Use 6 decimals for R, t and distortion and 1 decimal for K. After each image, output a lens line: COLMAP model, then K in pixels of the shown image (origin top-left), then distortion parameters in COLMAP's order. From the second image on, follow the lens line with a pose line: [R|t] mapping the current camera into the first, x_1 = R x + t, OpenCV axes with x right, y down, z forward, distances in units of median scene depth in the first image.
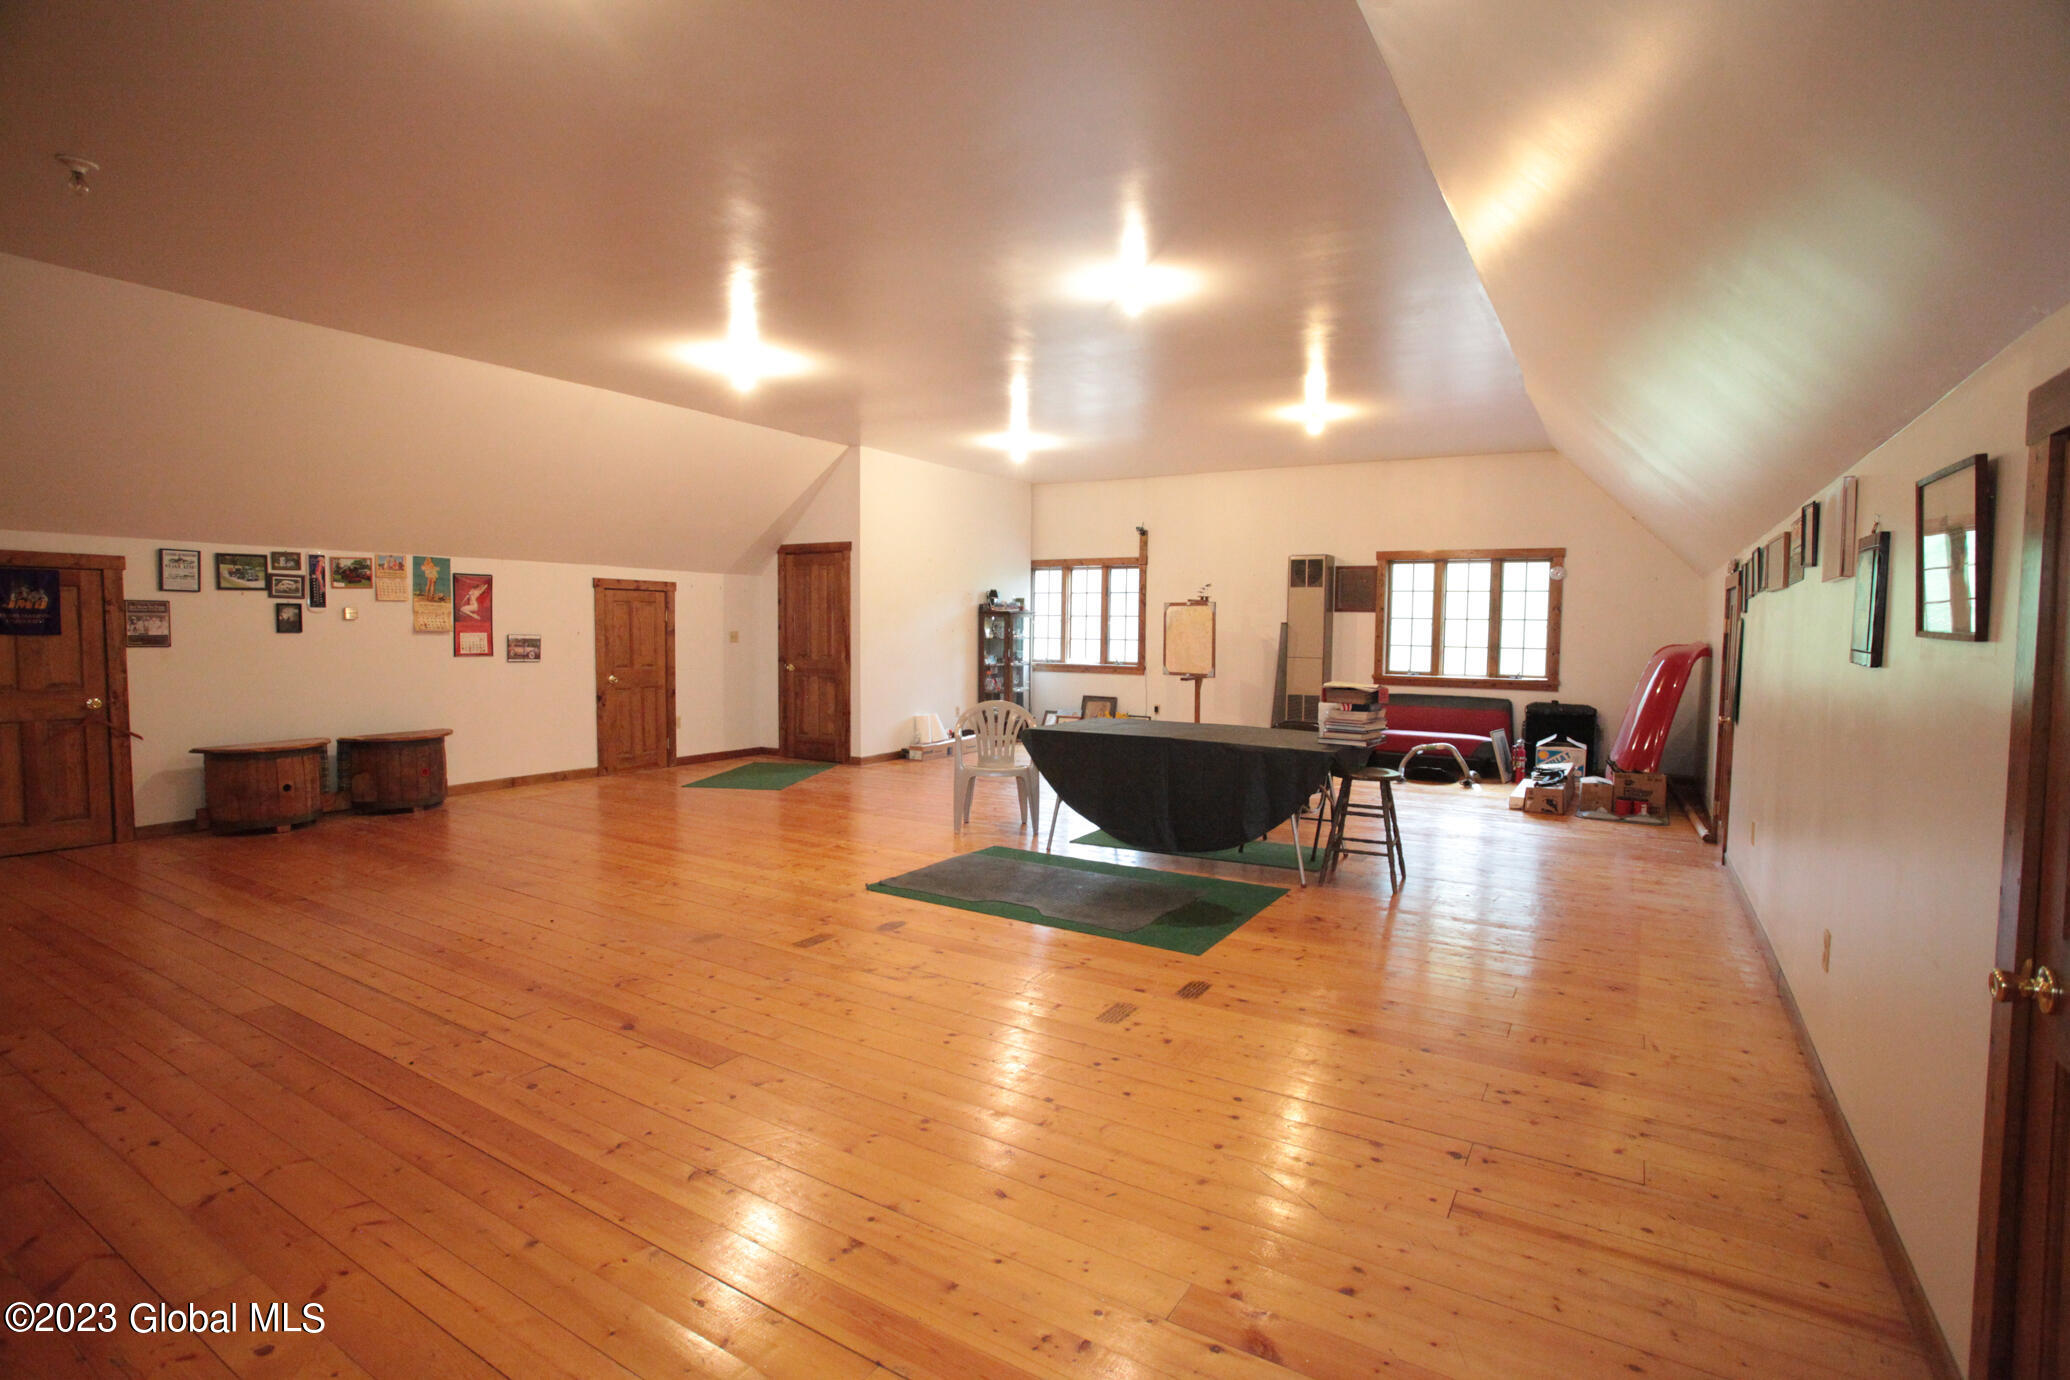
lens RADIAL K [[1028.8, 0, 1017.4], [0, 1028.8, 678.3], [0, 0, 1]] dist [-0.045110, 0.021756]
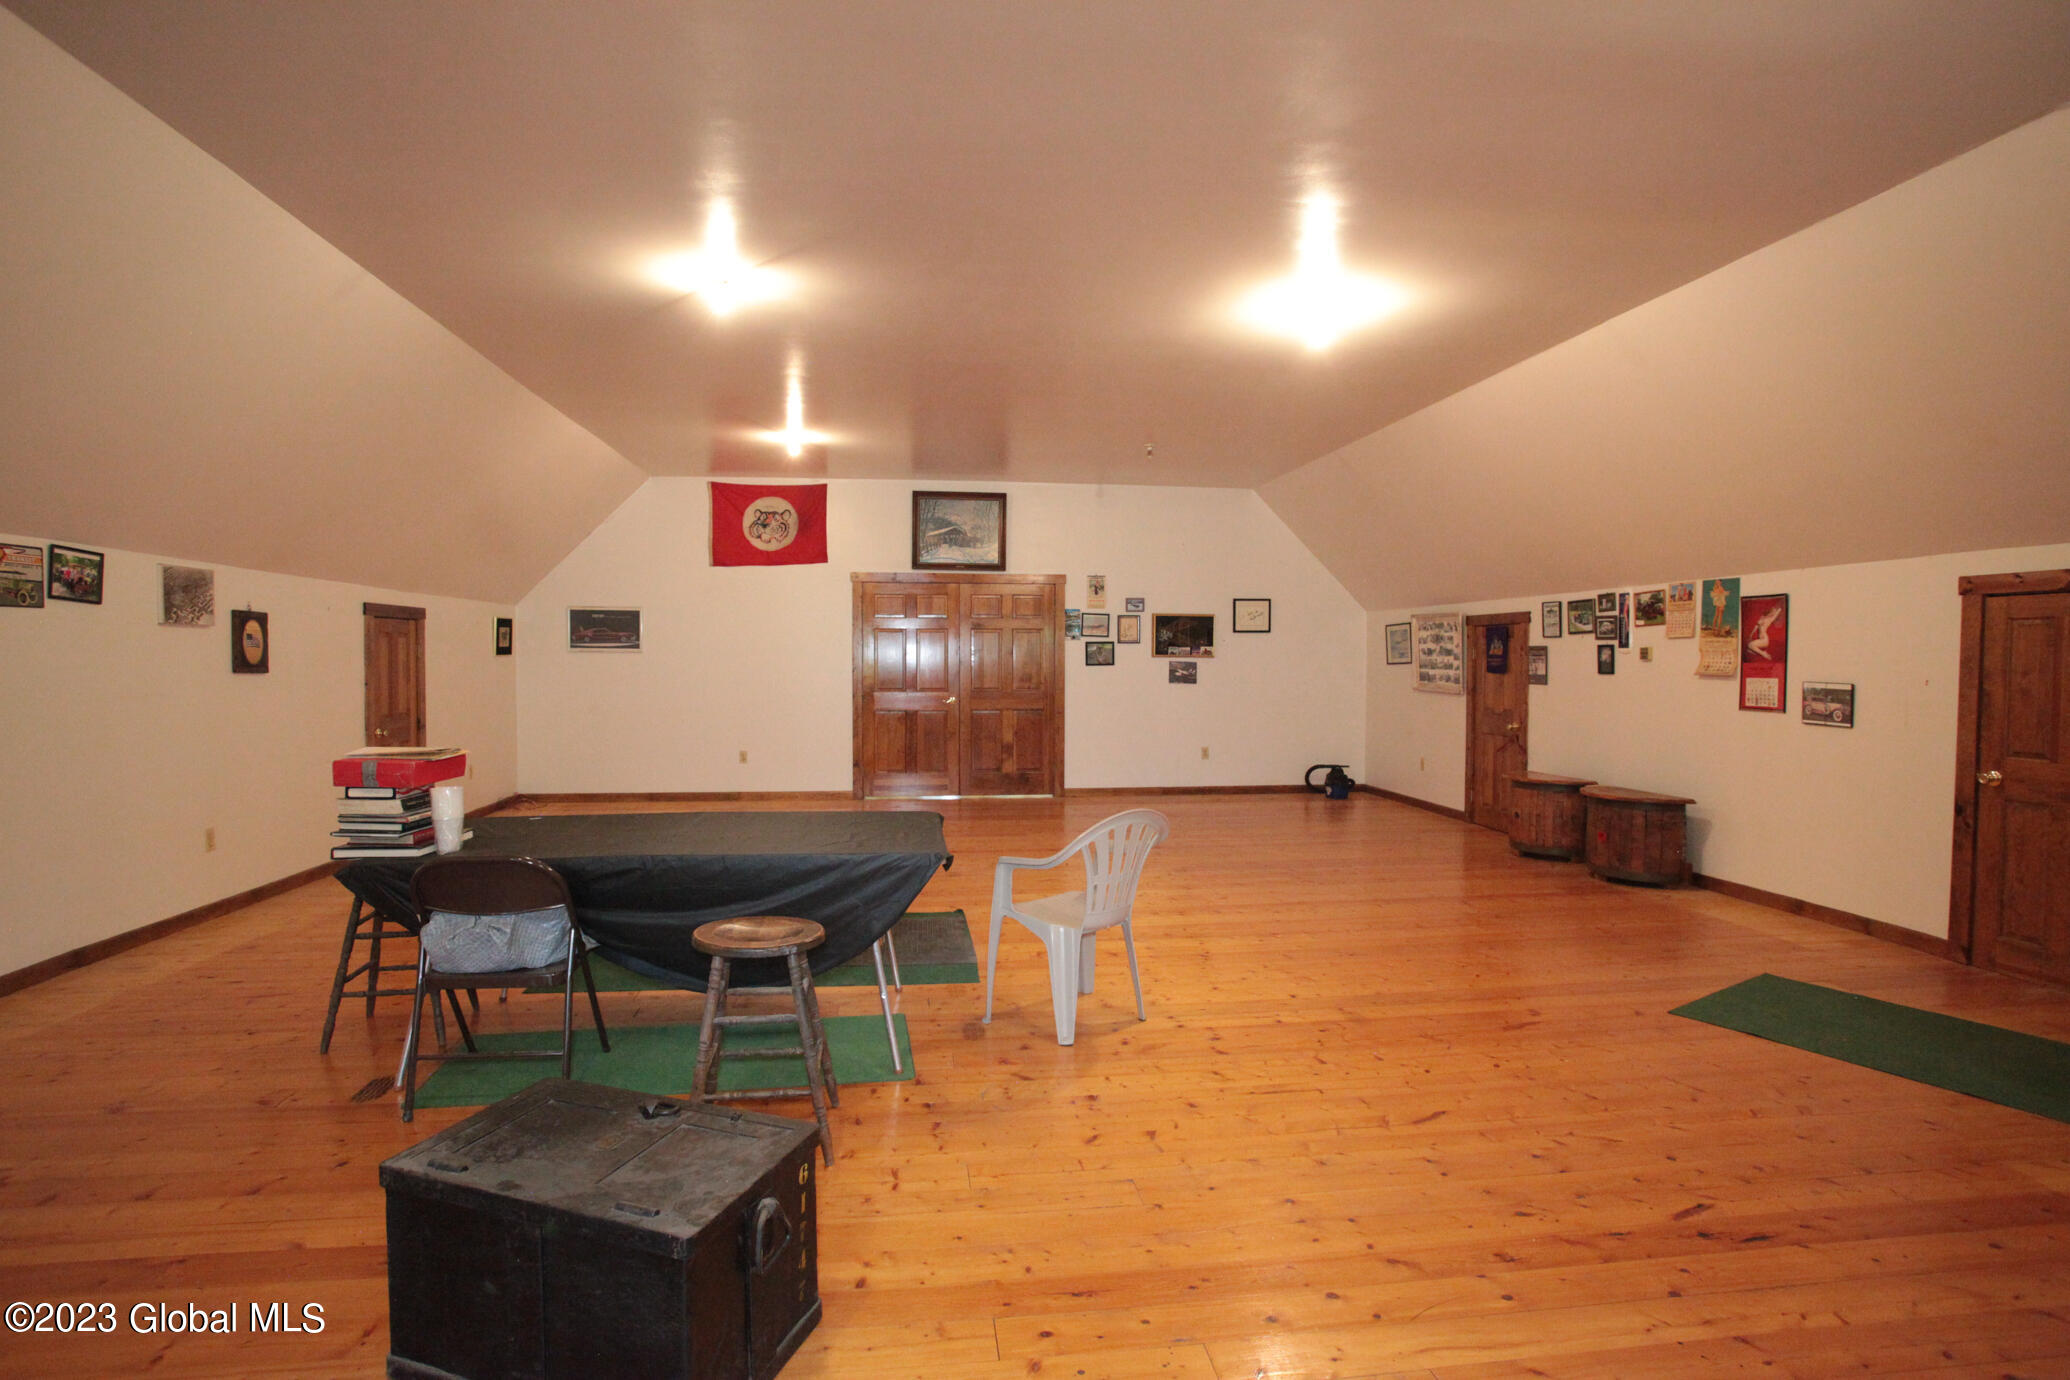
lens RADIAL K [[1093.7, 0, 1036.6], [0, 1093.7, 690.5], [0, 0, 1]] dist [0.000663, 0.000161]
pose [[-0.786391, 0.006319, -0.617696, 0.329025], [-0.041141, 0.997192, 0.062577, -0.062031], [0.616357, 0.074623, -0.783923, 1.268462]]
